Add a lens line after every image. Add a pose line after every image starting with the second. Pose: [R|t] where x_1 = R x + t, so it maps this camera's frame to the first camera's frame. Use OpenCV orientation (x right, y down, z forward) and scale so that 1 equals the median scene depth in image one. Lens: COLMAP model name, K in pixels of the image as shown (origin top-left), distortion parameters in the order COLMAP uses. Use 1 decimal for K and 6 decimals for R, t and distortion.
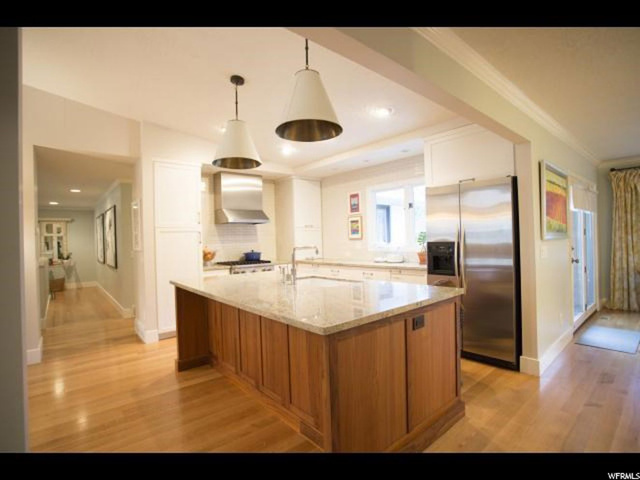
lens RADIAL K [[319.9, 0, 316.1], [0, 319.9, 240.2], [0, 0, 1]] dist [-0.032446, 0.000369]
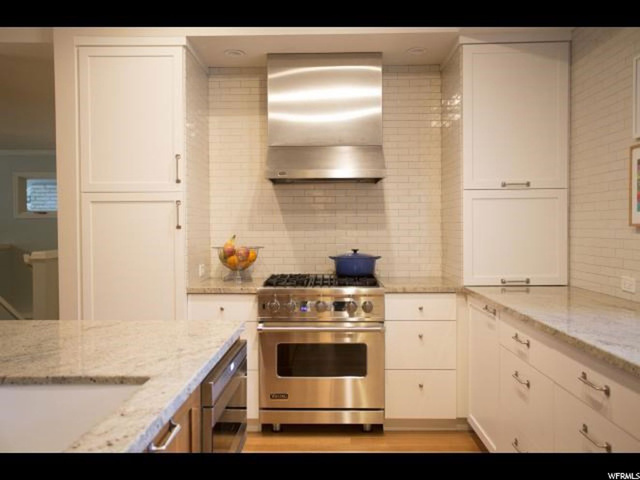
lens RADIAL K [[554.7, 0, 321.8], [0, 554.7, 233.9], [0, 0, 1]] dist [0.003594, 0.005375]
pose [[0.752853, 0.032004, -0.657411, 0.223619], [-0.018616, 0.999453, 0.027337, -0.006188], [0.657926, -0.008342, 0.753036, 0.483683]]
